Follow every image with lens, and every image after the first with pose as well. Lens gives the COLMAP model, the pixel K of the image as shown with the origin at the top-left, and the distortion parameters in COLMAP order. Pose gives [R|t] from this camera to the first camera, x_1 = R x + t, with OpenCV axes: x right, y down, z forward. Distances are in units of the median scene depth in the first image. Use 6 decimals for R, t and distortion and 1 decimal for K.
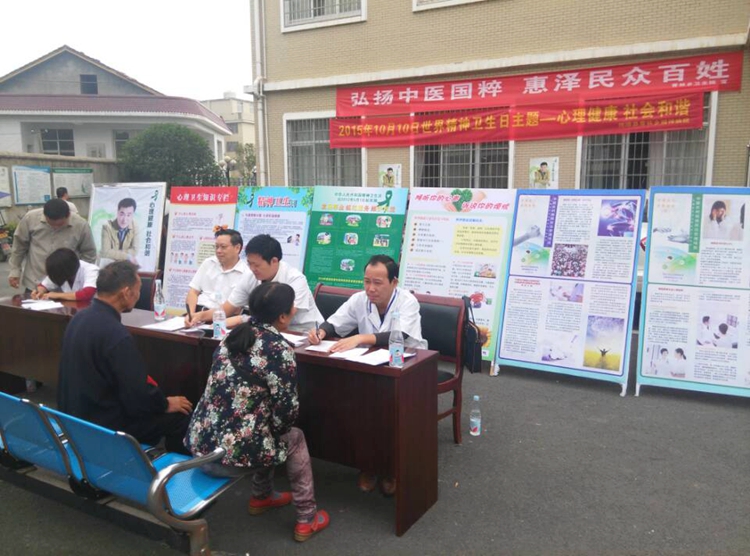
lens RADIAL K [[612.5, 0, 378.5], [0, 612.5, 287.4], [0, 0, 1]] dist [0.119572, -0.180755]
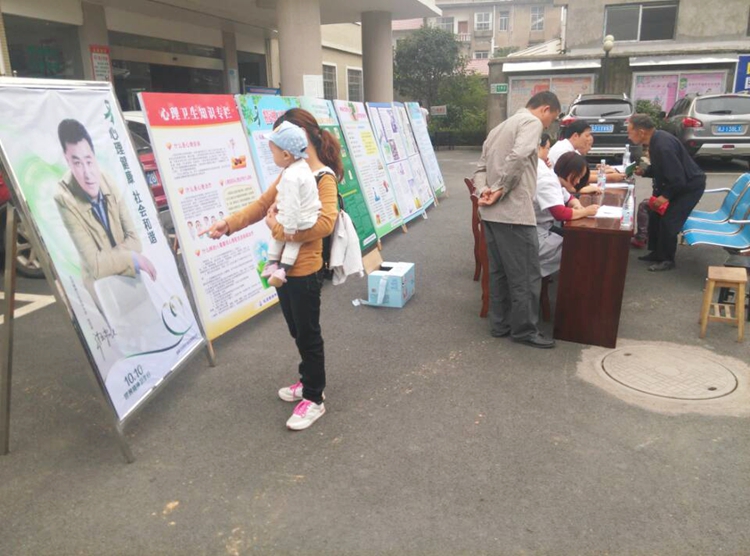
lens RADIAL K [[612.5, 0, 378.5], [0, 612.5, 287.4], [0, 0, 1]] dist [0.119572, -0.180755]
pose [[-0.199364, -0.262094, 0.944225, -0.564671], [0.178480, 0.937739, 0.297978, -0.084665], [-0.963535, 0.227931, -0.140173, 0.595834]]
